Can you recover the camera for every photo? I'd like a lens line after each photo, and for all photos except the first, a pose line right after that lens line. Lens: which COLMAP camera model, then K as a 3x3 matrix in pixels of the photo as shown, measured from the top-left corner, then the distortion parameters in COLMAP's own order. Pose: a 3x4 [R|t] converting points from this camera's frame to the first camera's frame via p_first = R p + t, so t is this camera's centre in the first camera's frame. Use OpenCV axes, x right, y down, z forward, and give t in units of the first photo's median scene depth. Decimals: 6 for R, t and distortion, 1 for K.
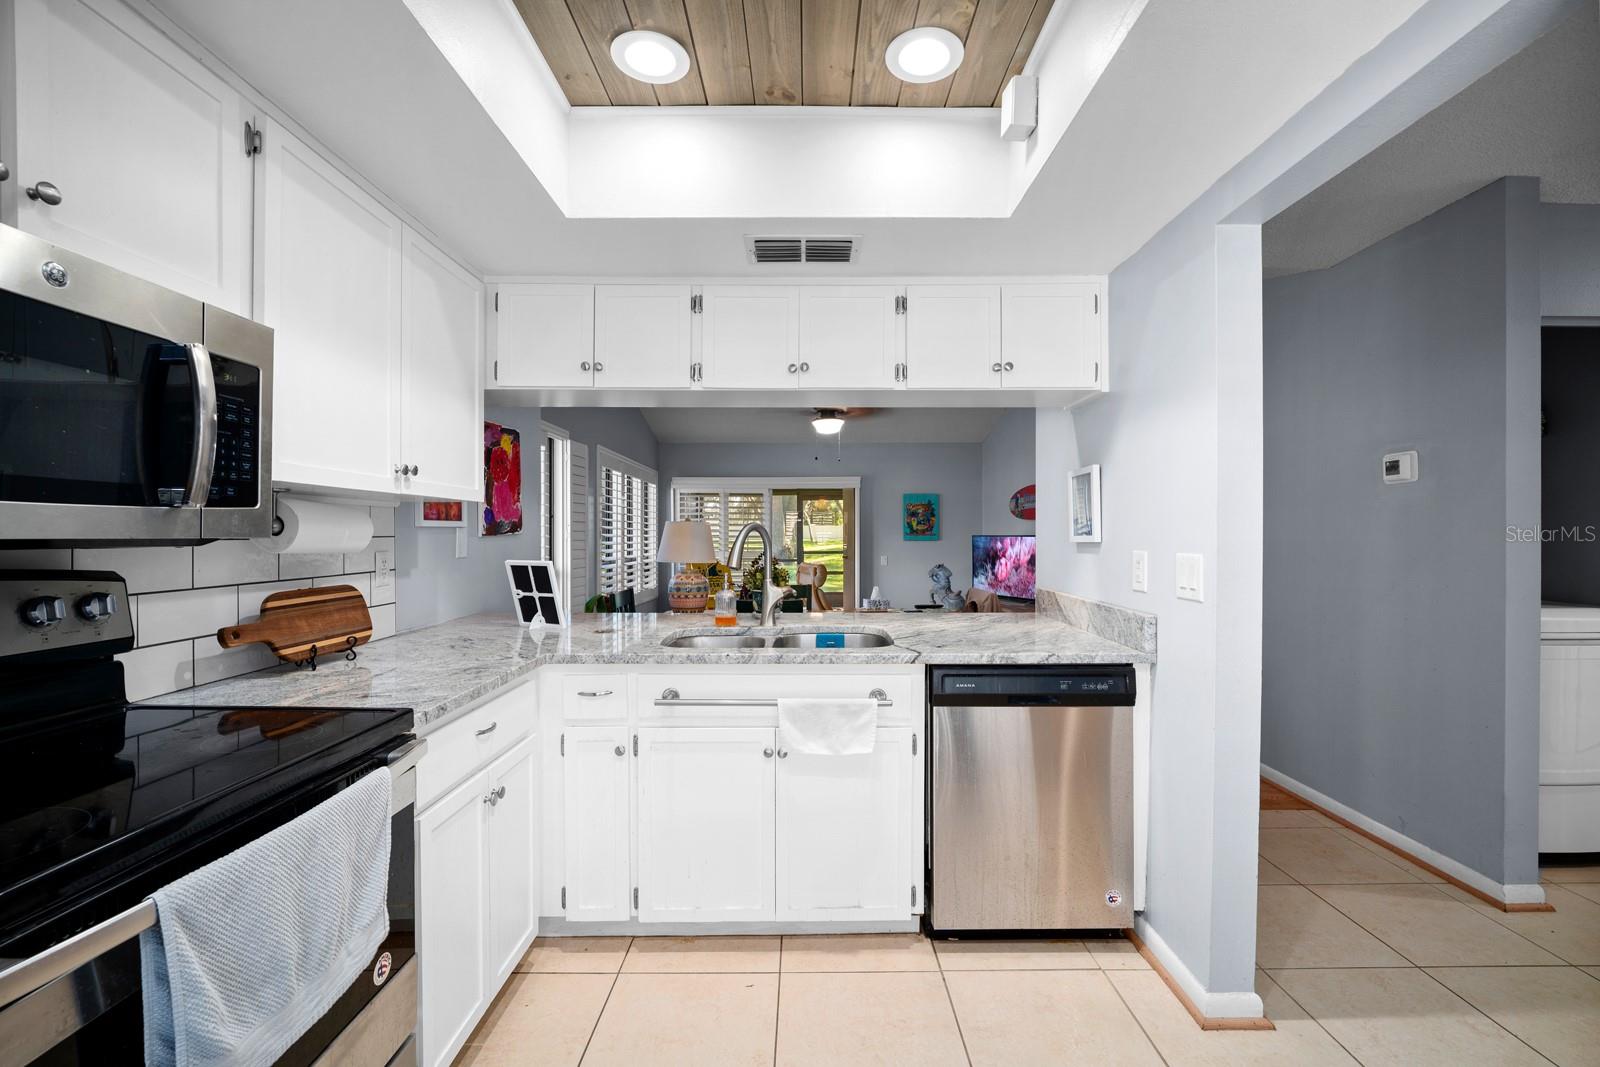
lens RADIAL K [[670.2, 0, 809.8], [0, 670.2, 543.5], [0, 0, 1]] dist [-0.012908, 0.000206]
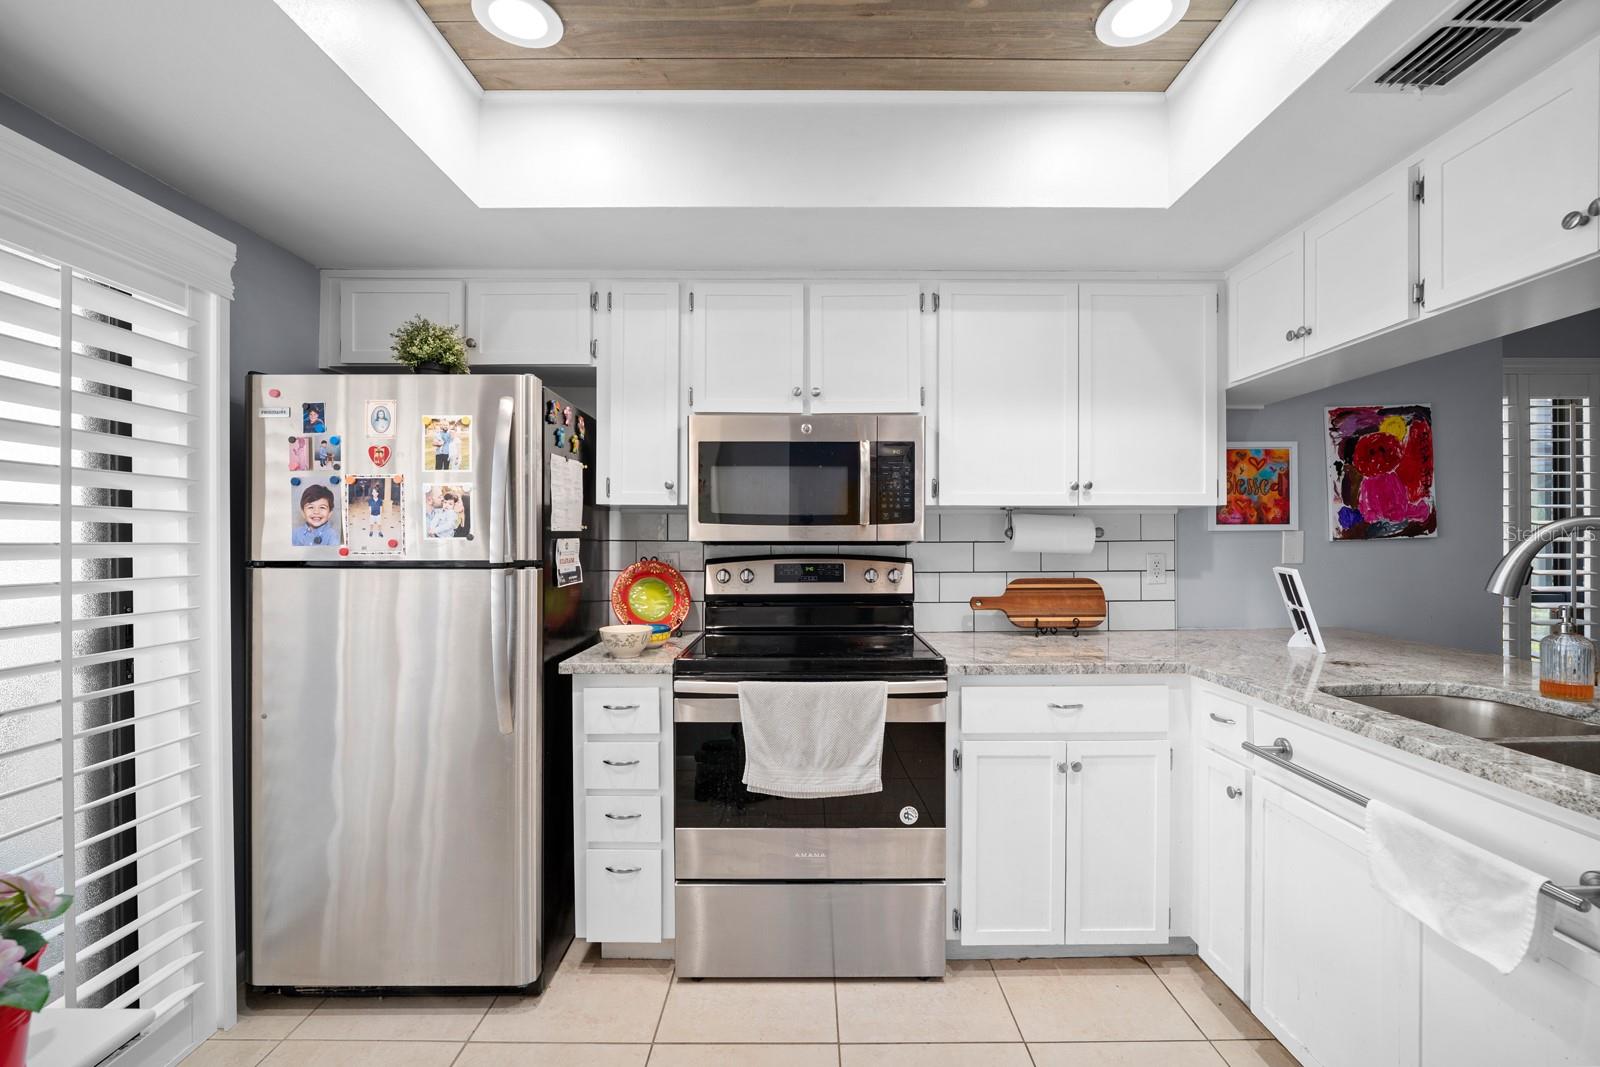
lens RADIAL K [[670.2, 0, 809.8], [0, 670.2, 543.5], [0, 0, 1]] dist [-0.012908, 0.000206]
pose [[-0.002838, 0.004823, -0.999984, 0.574411], [-0.011074, 0.999927, 0.004854, -0.004672], [0.999935, 0.011087, -0.002785, 0.473510]]
